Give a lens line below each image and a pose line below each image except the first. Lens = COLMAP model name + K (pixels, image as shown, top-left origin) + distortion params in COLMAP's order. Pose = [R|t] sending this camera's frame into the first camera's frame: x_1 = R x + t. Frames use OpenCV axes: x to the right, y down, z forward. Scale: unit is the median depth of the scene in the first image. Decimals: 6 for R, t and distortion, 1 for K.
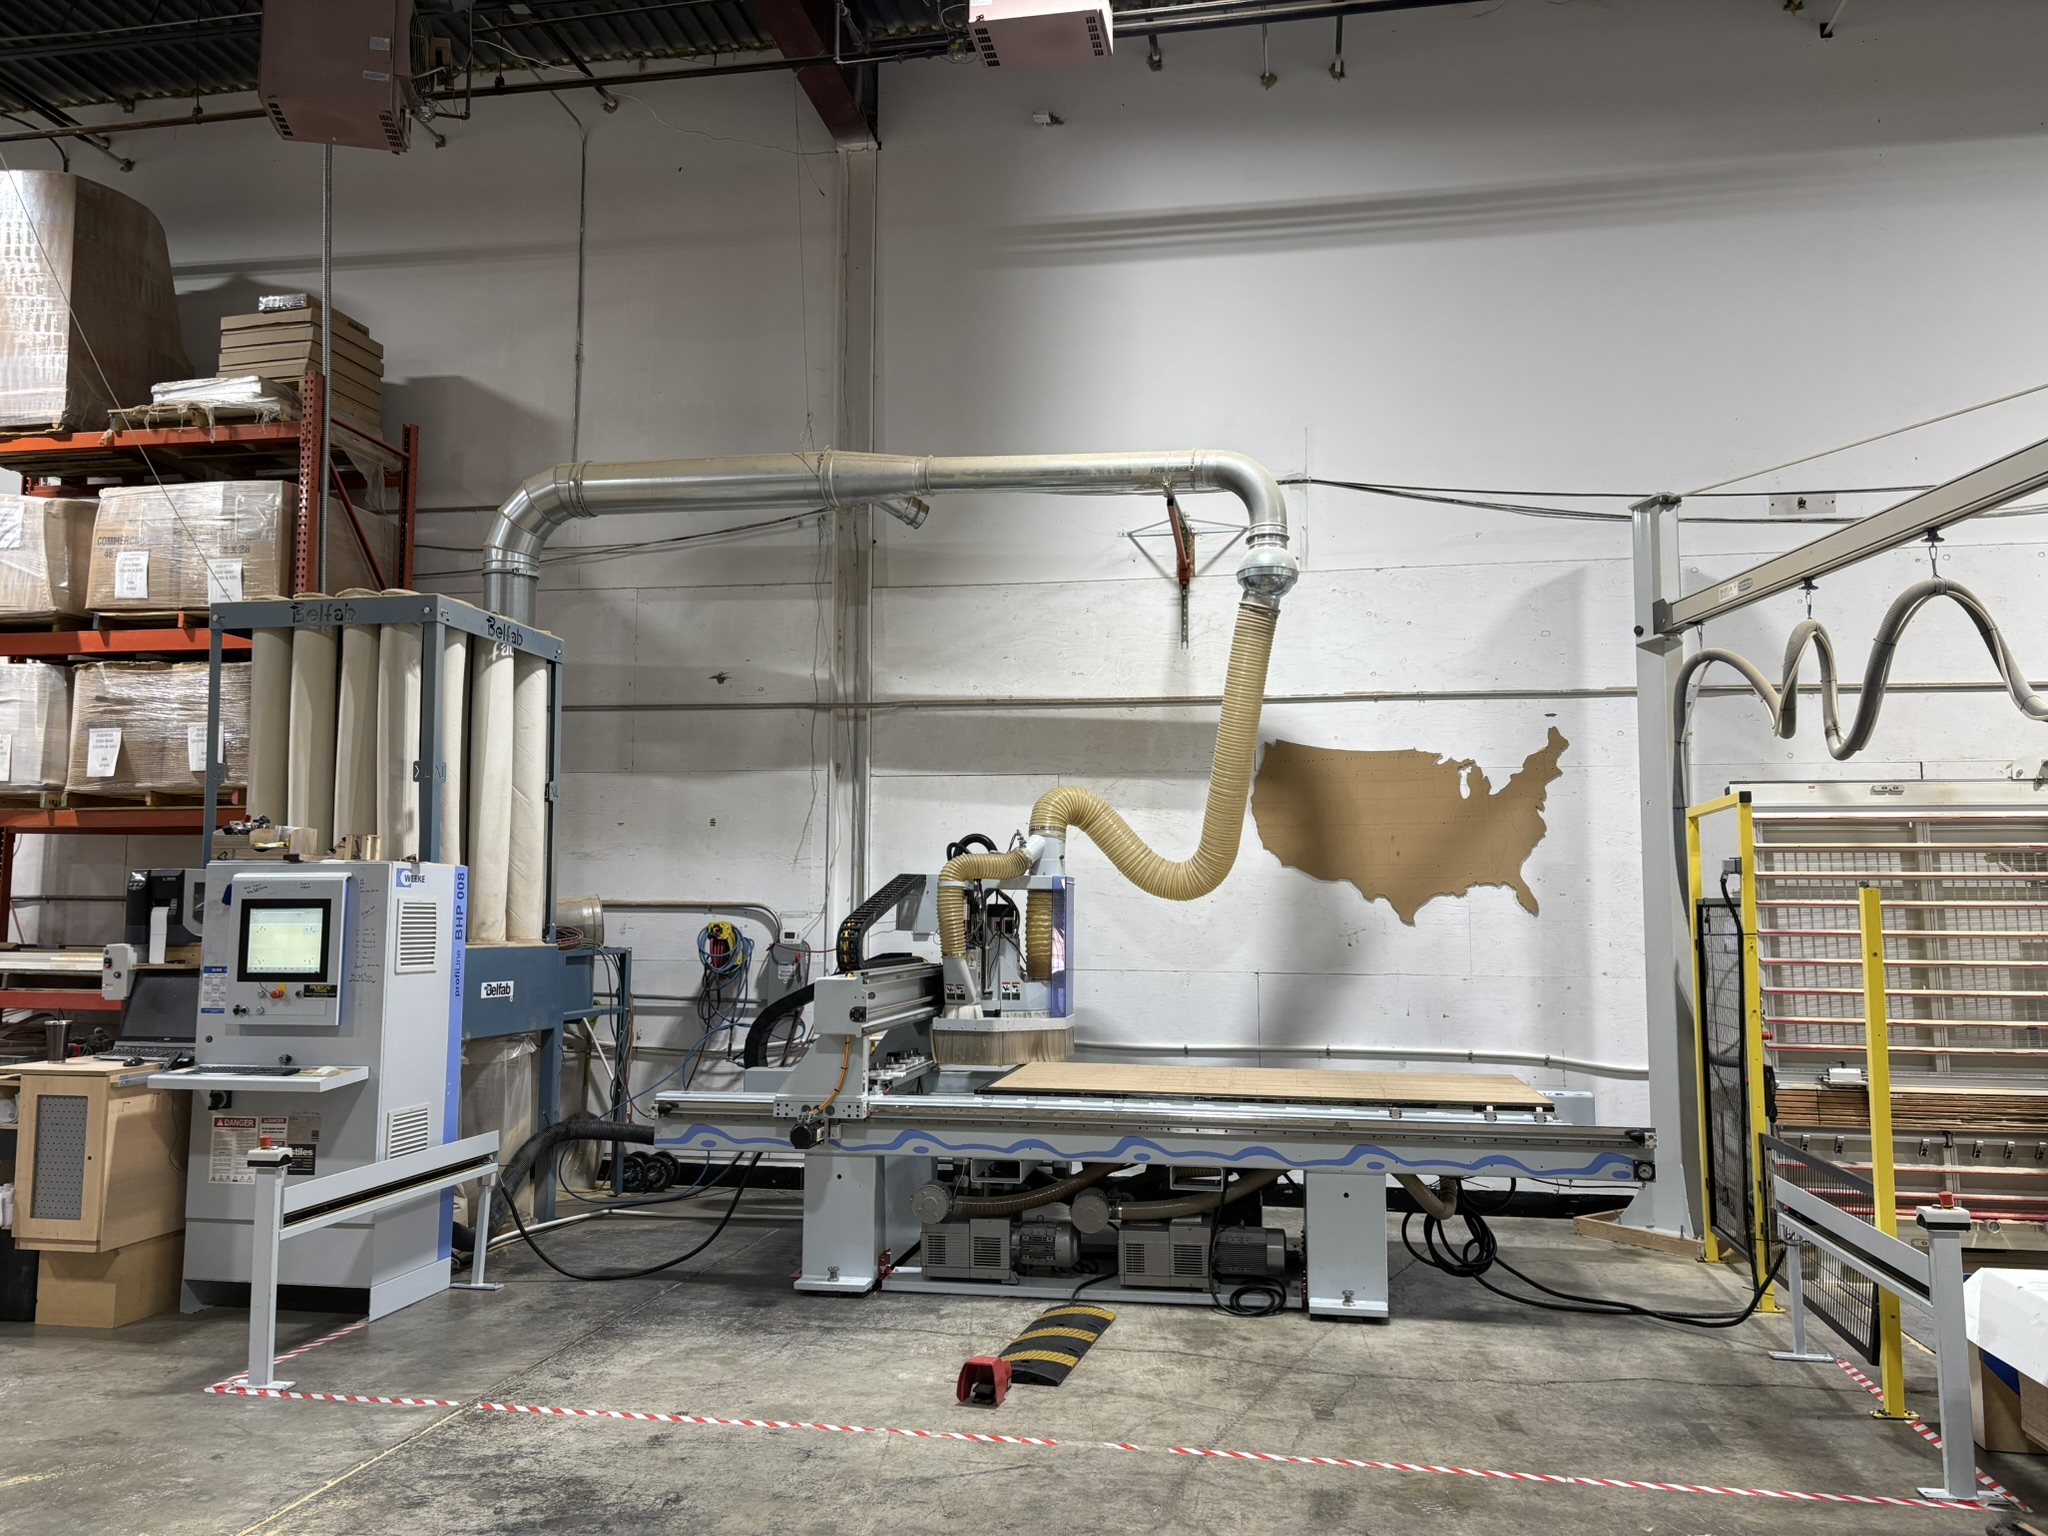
lens RADIAL K [[1550.7, 0, 1023.8], [0, 1550.7, 756.6], [0, 0, 1]] dist [0.013064, 0.001874]
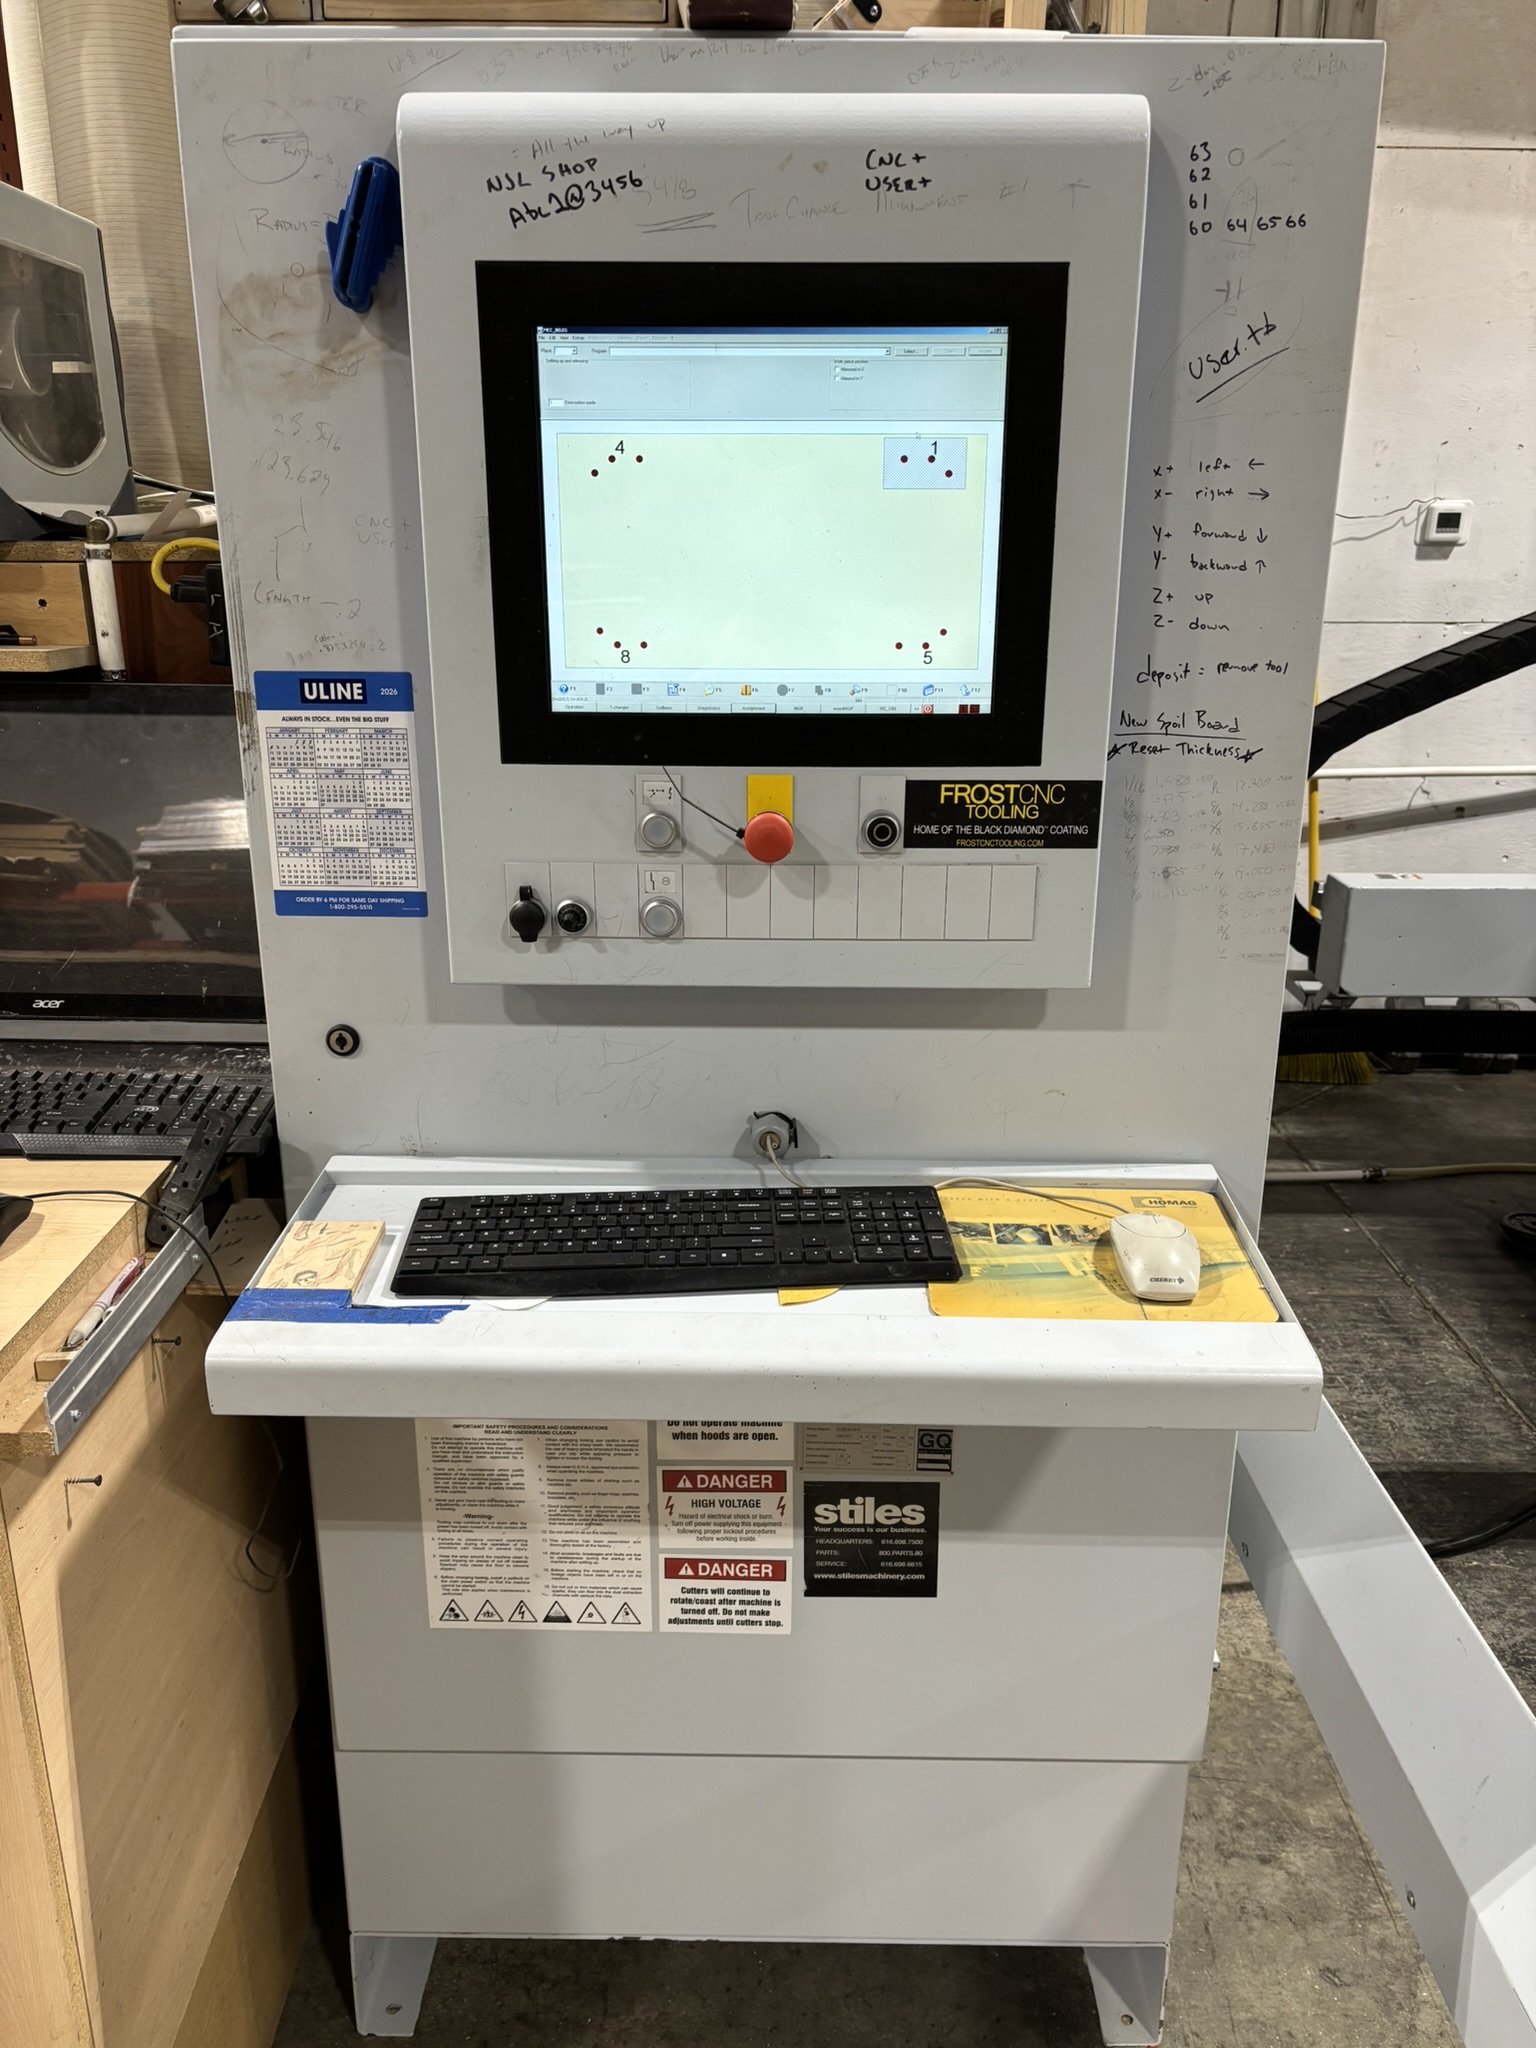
lens RADIAL K [[1550.7, 0, 777.7], [0, 1550.7, 1028.5], [0, 0, 1]] dist [0.013064, 0.001874]
pose [[0.987232, -0.044632, 0.152911, -0.503074], [-0.020449, 0.916492, 0.399529, 0.099992], [-0.157973, -0.397555, 0.903878, 0.819103]]
